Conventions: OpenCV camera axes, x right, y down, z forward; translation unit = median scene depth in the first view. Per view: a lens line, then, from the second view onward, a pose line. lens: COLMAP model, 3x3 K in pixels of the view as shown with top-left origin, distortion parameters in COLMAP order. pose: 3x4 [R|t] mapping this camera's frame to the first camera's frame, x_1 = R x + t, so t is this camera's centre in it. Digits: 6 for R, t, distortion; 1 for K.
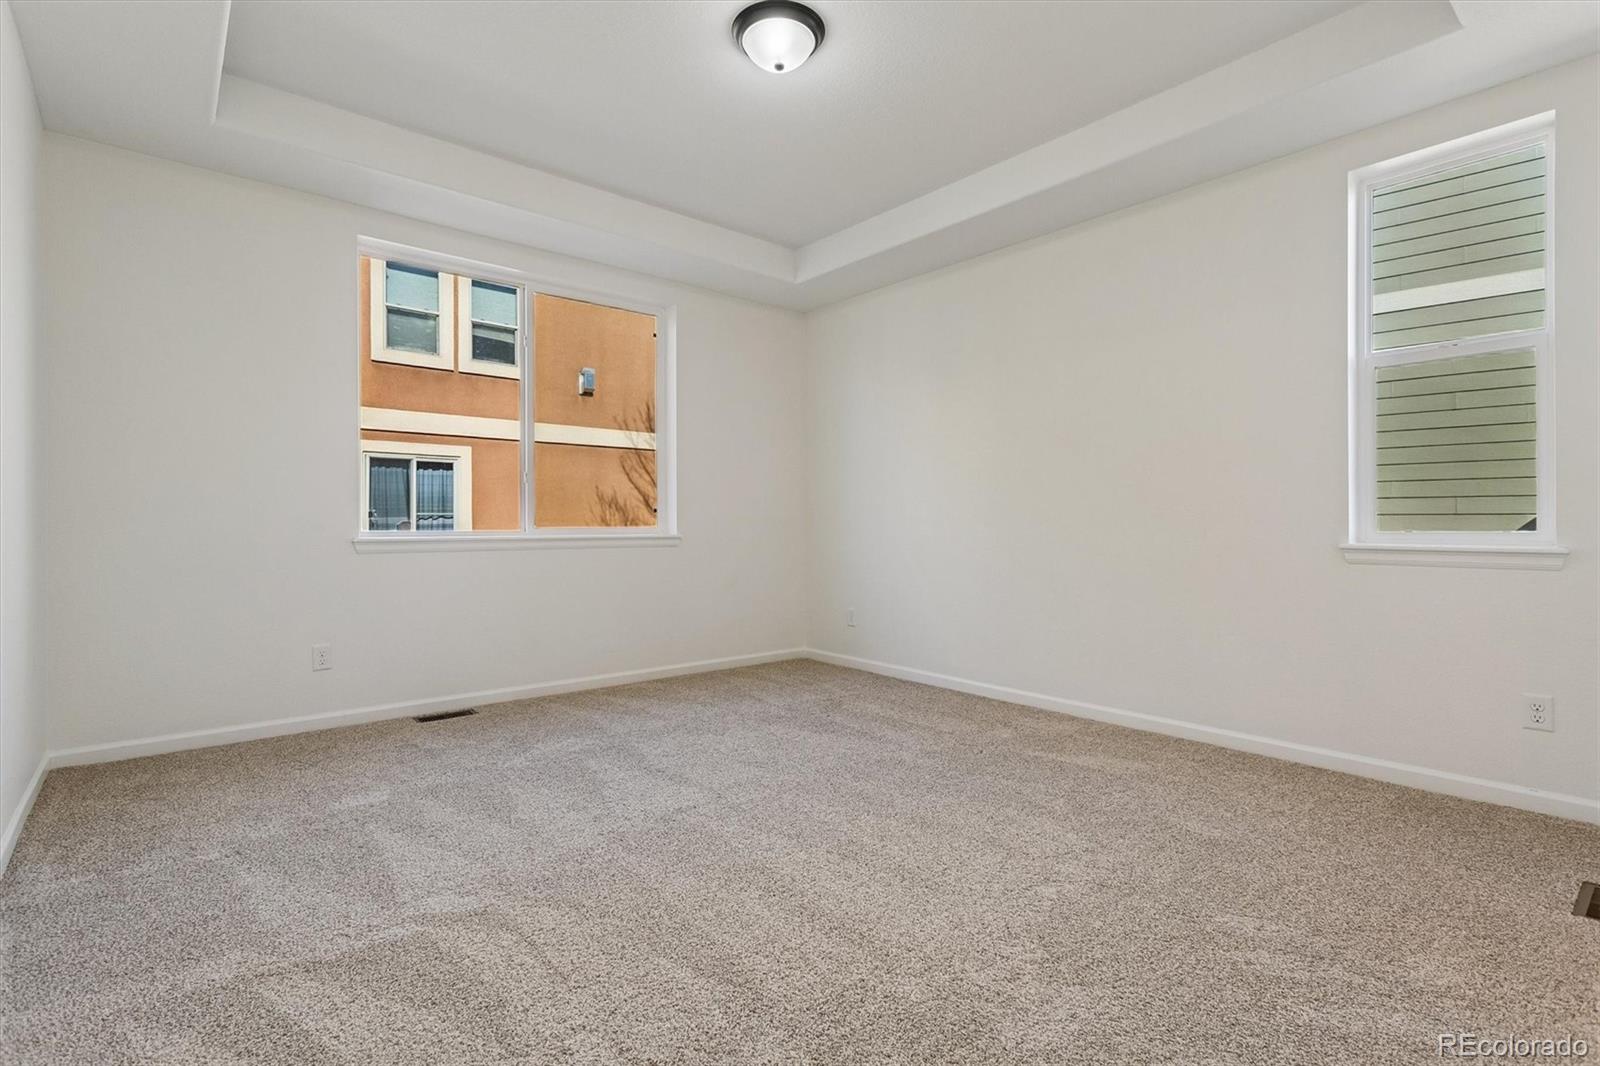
lens RADIAL K [[754.8, 0, 801.1], [0, 754.8, 526.8], [0, 0, 1]] dist [-0.001282, -0.001479]
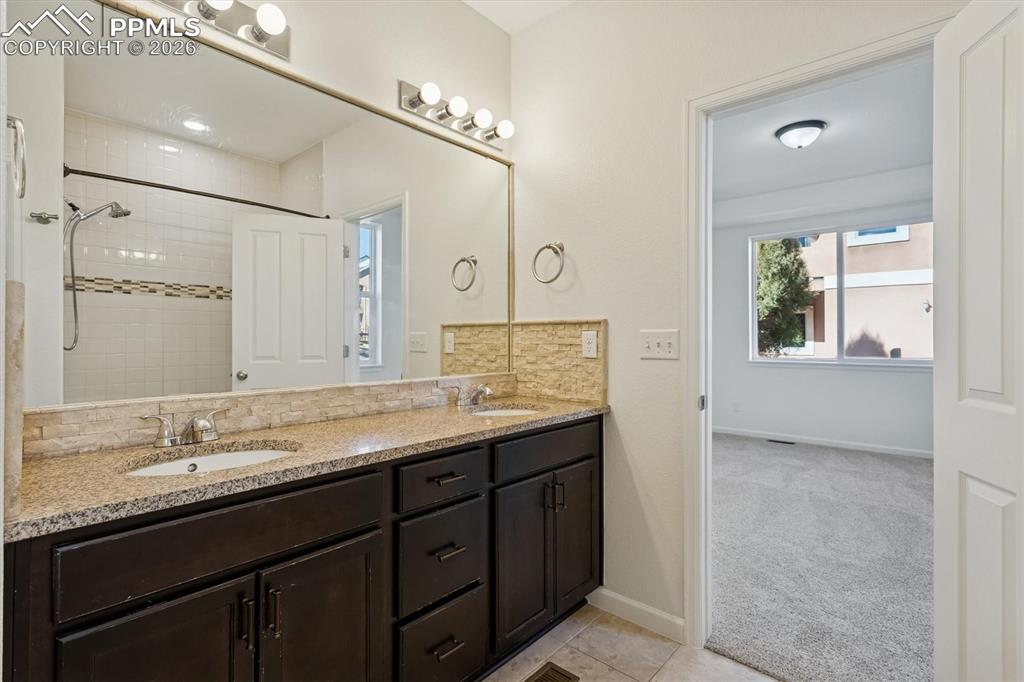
lens RADIAL K [[483.1, 0, 512.7], [0, 483.1, 337.0], [0, 0, 1]] dist [-0.001282, -0.001479]
pose [[0.151710, -0.000270, -0.988425, 1.159130], [-0.000598, 1.000000, -0.000365, -0.083554], [0.988425, 0.000646, 0.151710, 0.000198]]
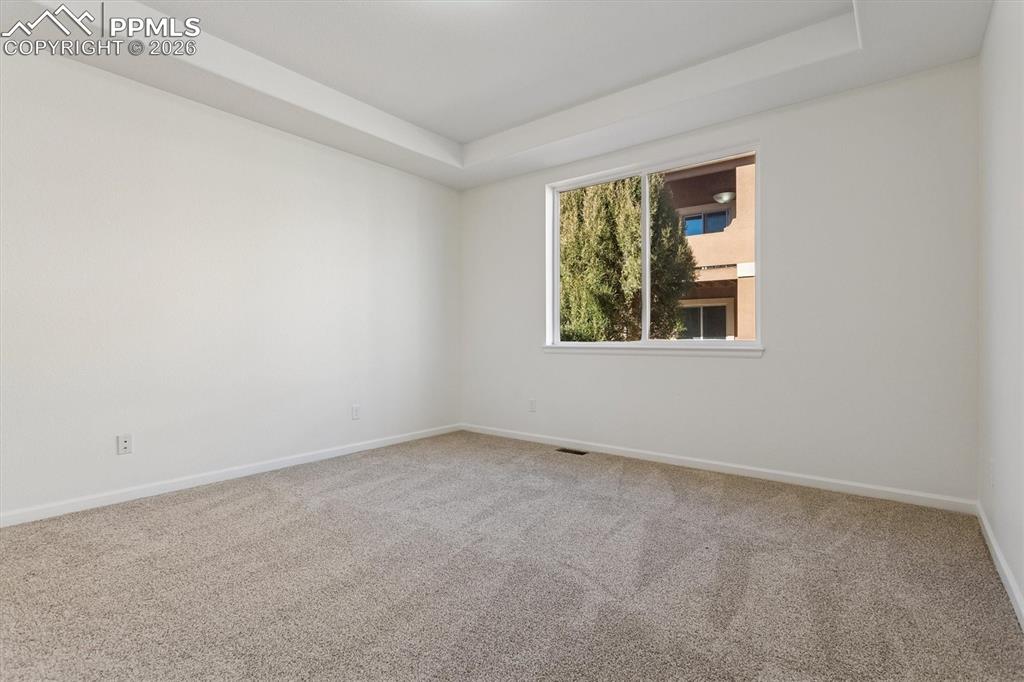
lens RADIAL K [[483.1, 0, 512.7], [0, 483.1, 337.0], [0, 0, 1]] dist [-0.001282, -0.001479]
pose [[0.194549, -0.003983, -0.980885, 0.790985], [-0.002108, 0.999988, -0.004478, -0.000132], [0.980891, 0.002939, 0.194538, 0.930284]]
